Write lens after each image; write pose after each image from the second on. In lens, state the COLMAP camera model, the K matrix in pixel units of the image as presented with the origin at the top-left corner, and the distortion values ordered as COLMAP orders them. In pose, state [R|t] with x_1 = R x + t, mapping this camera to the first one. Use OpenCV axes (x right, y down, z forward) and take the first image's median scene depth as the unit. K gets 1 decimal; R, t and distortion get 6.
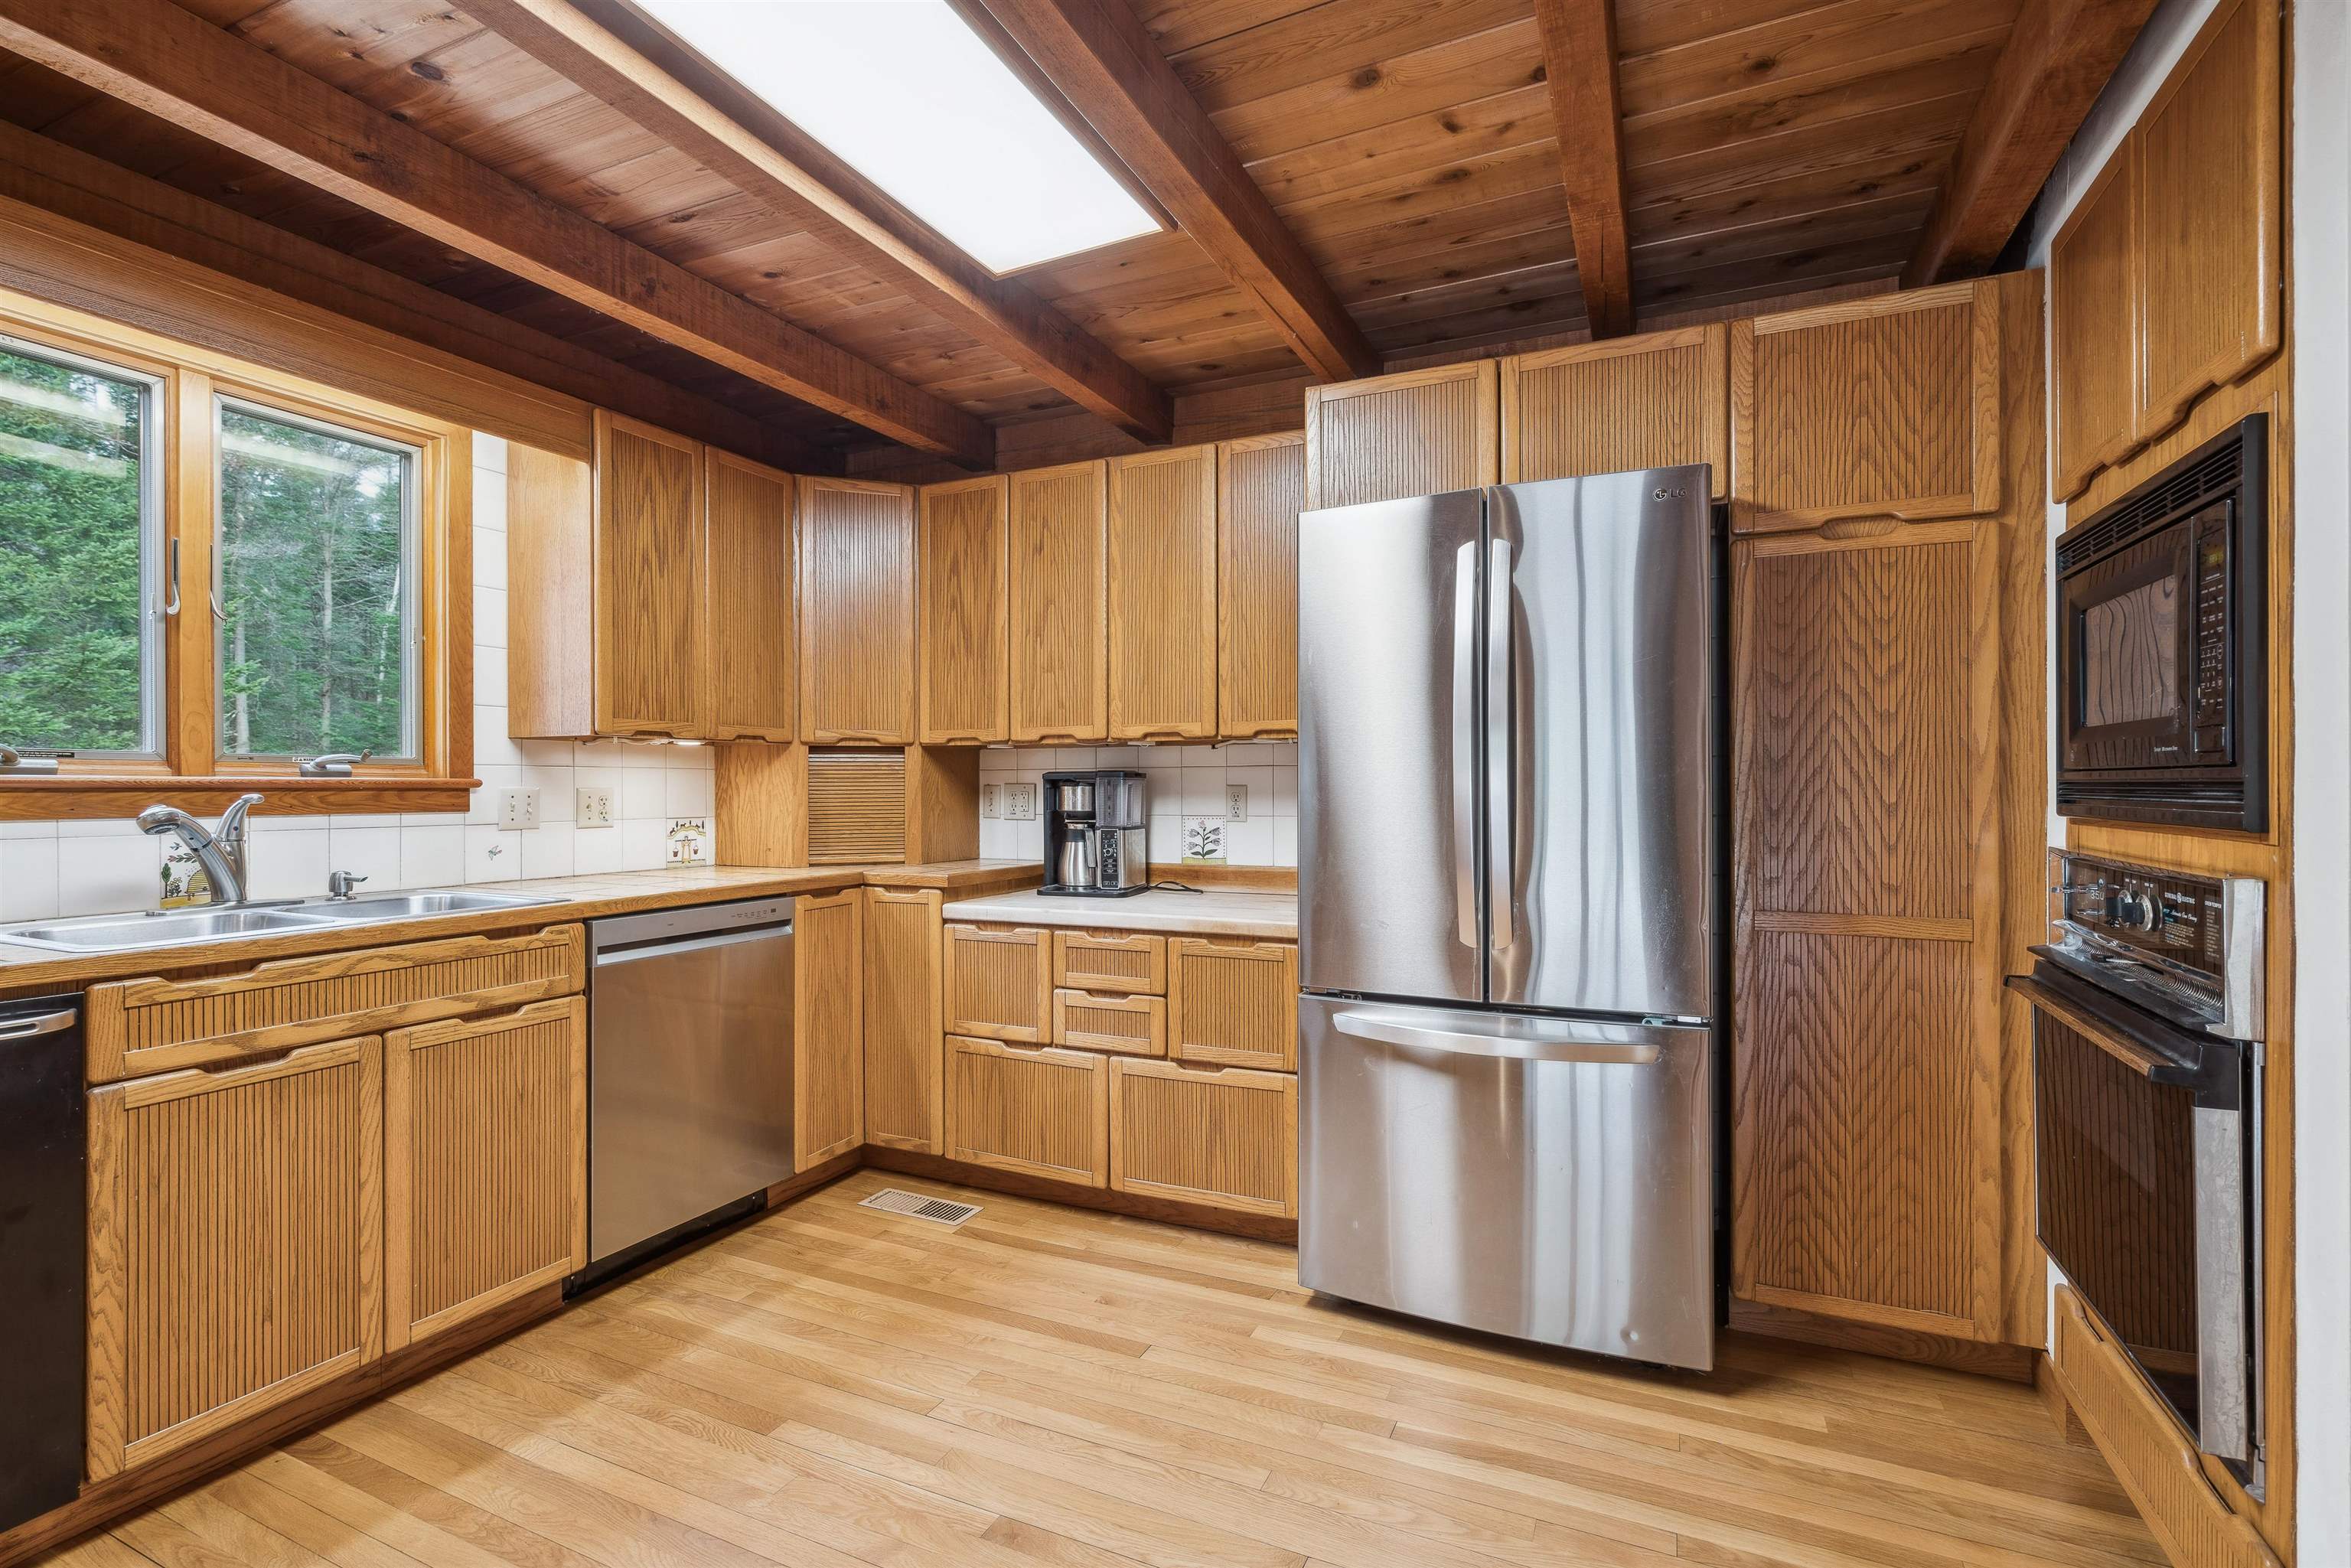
lens RADIAL K [[1069.6, 0, 1188.1], [0, 1069.6, 776.8], [0, 0, 1]] dist [-0.009892, 0.003179]
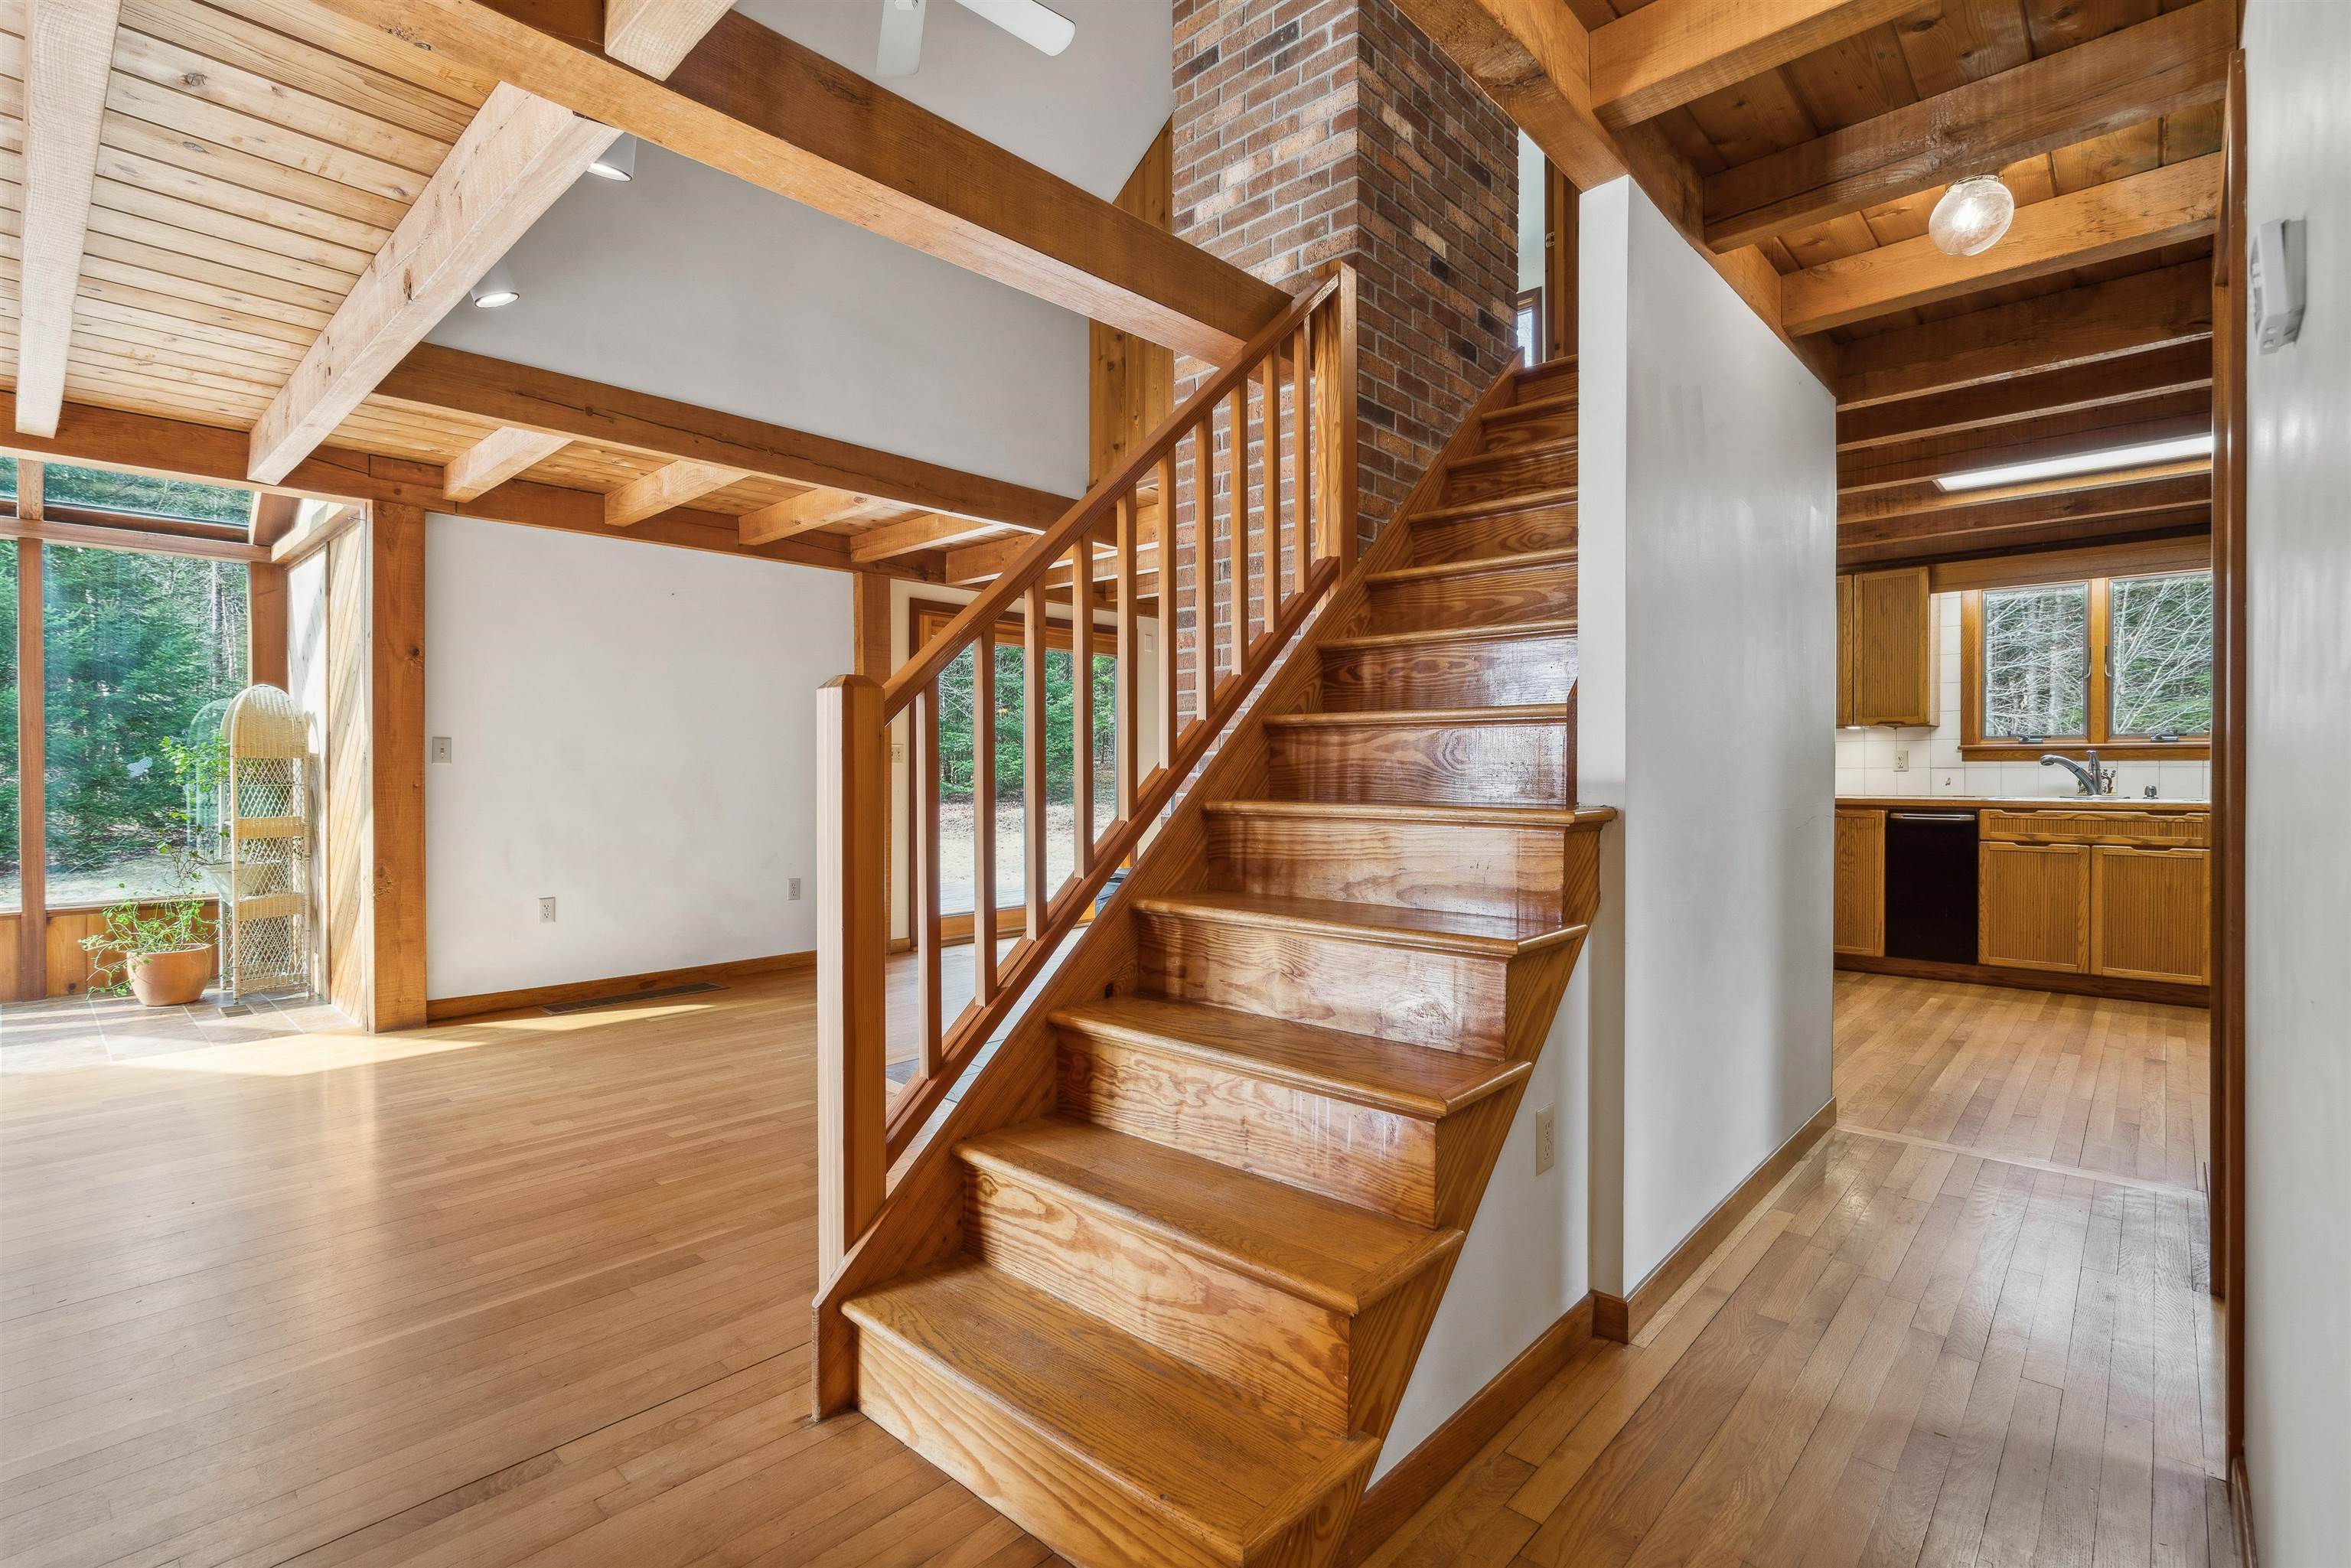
lens RADIAL K [[1069.6, 0, 1161.0], [0, 1069.6, 783.4], [0, 0, 1]] dist [-0.009892, 0.003179]
pose [[-0.333531, 0.011429, -0.942670, 1.812883], [0.012347, 0.999894, 0.007755, 0.039977], [0.942658, -0.009053, -0.333637, -0.170021]]
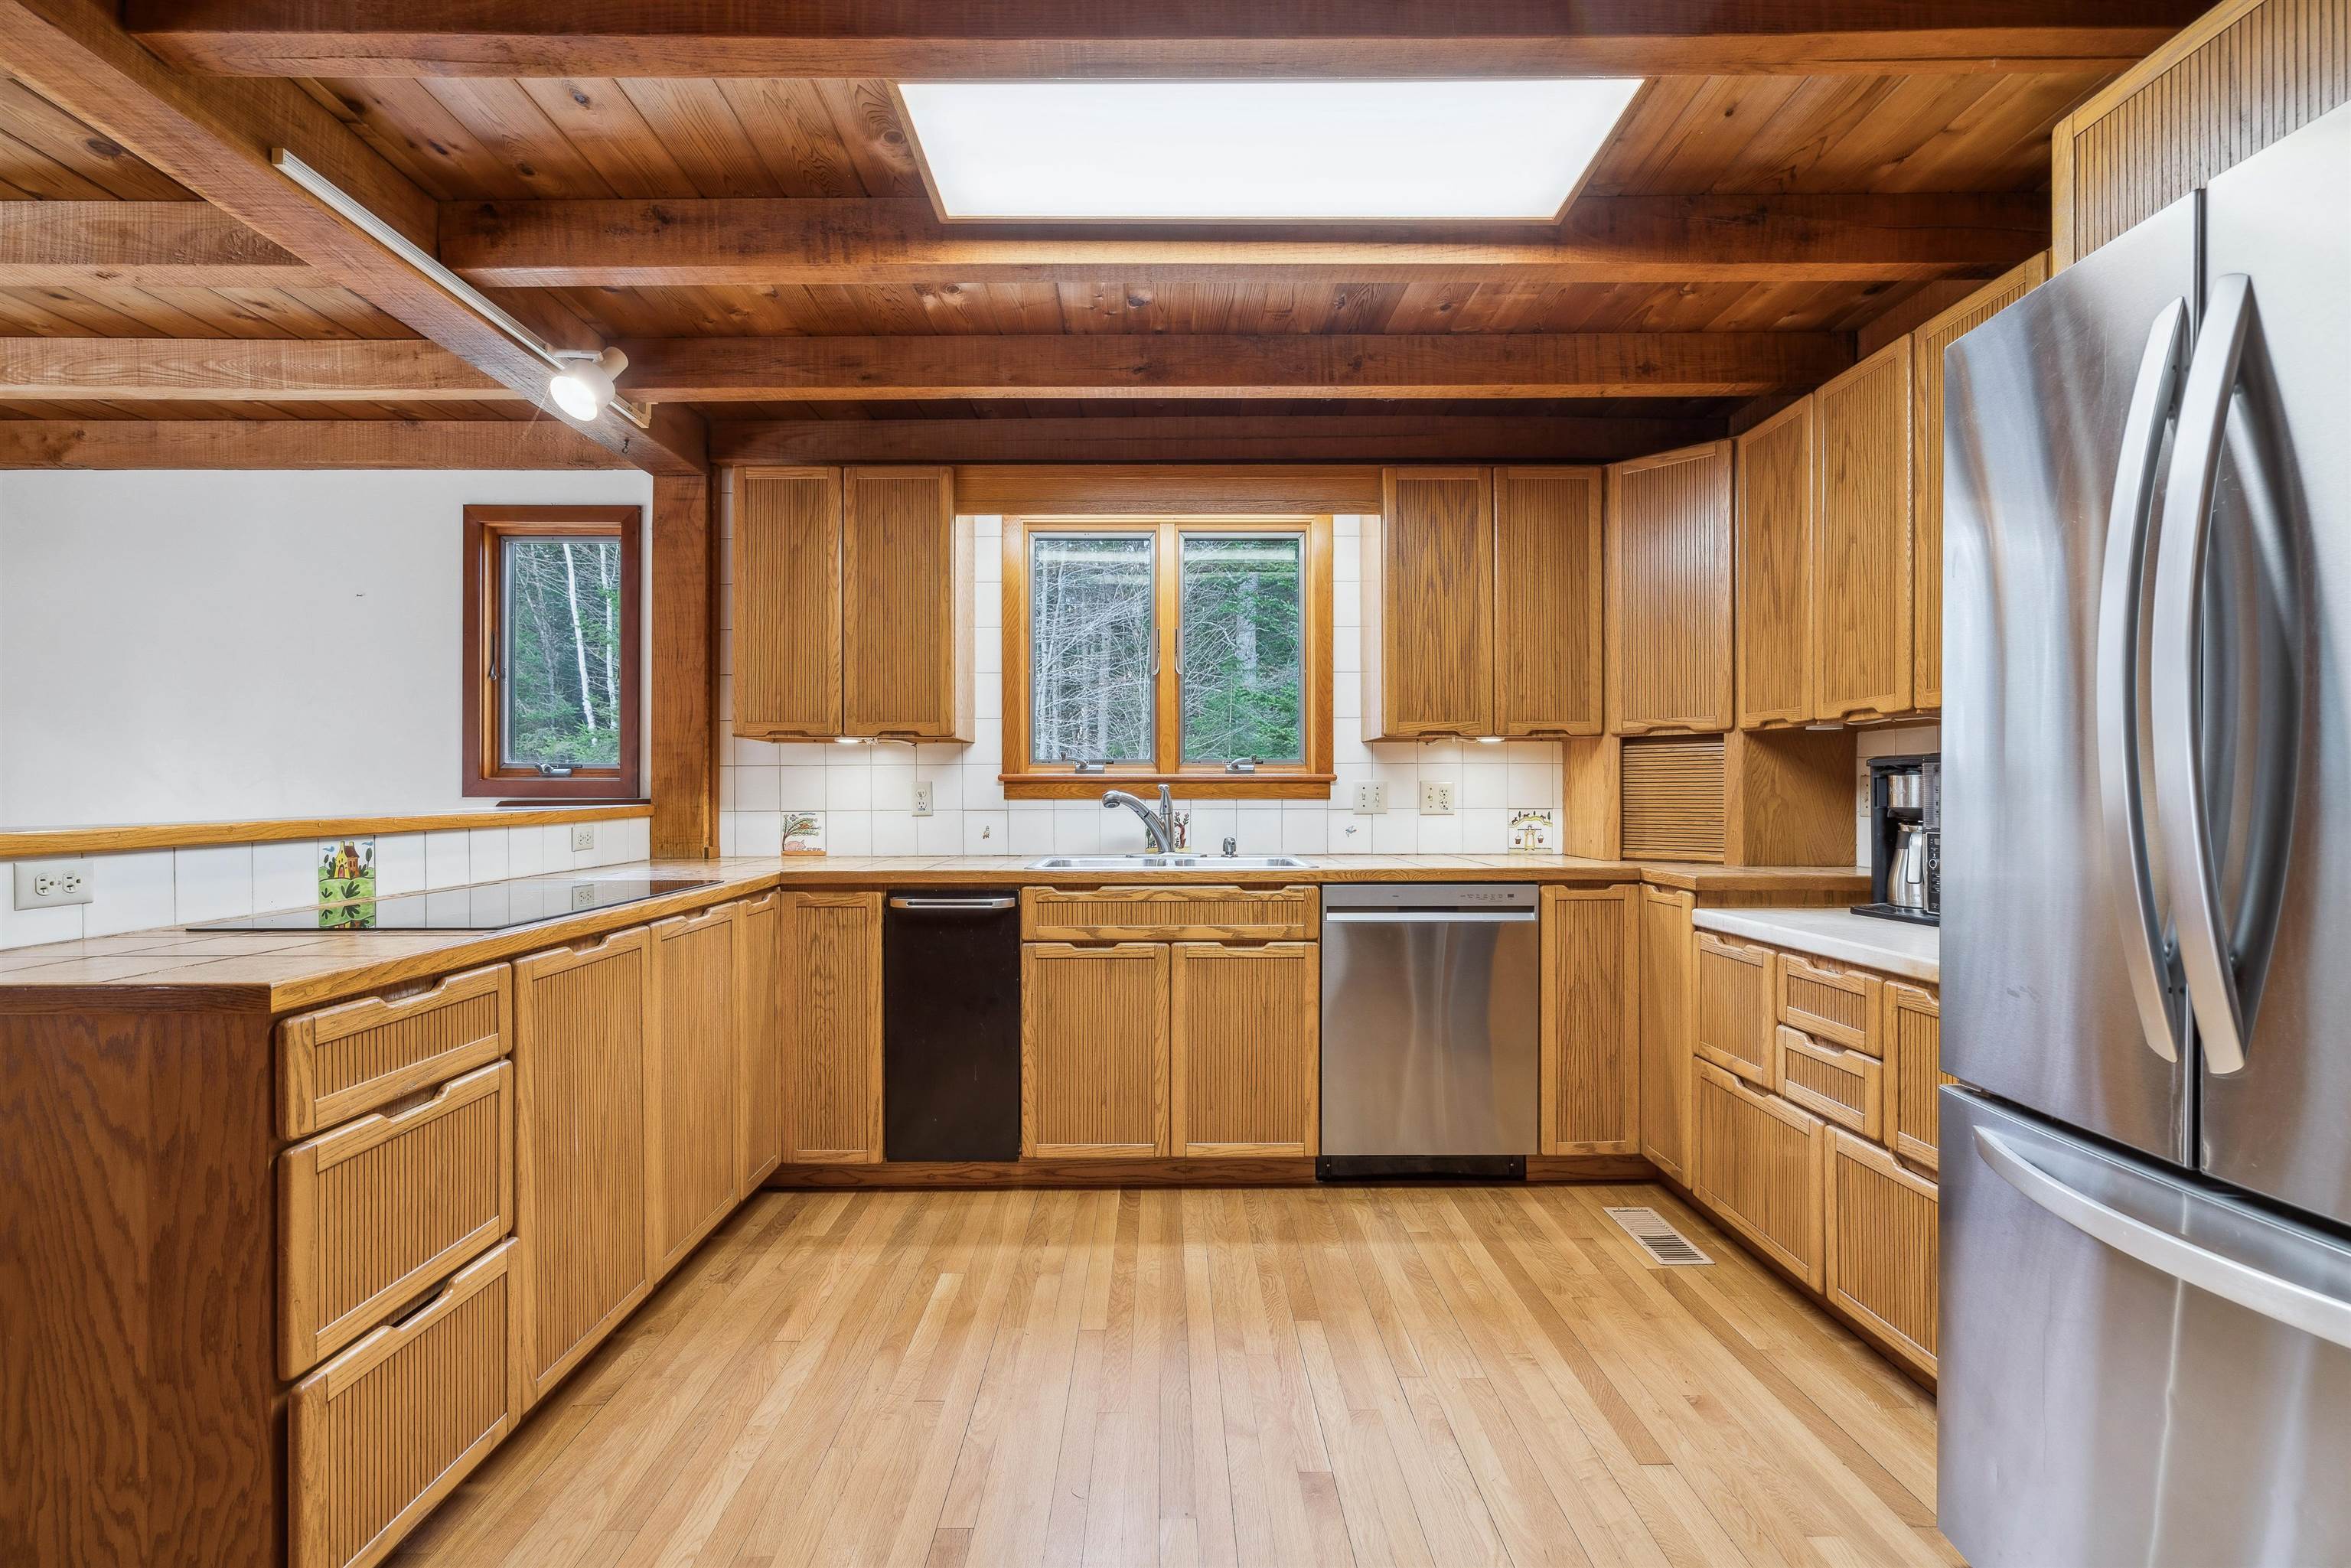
lens RADIAL K [[1069.6, 0, 1186.8], [0, 1069.6, 782.1], [0, 0, 1]] dist [-0.009892, 0.003179]
pose [[0.426435, -0.007202, -0.904489, 0.488118], [0.009834, 0.999946, -0.003326, 0.015400], [0.904465, -0.007477, 0.426483, 0.298399]]
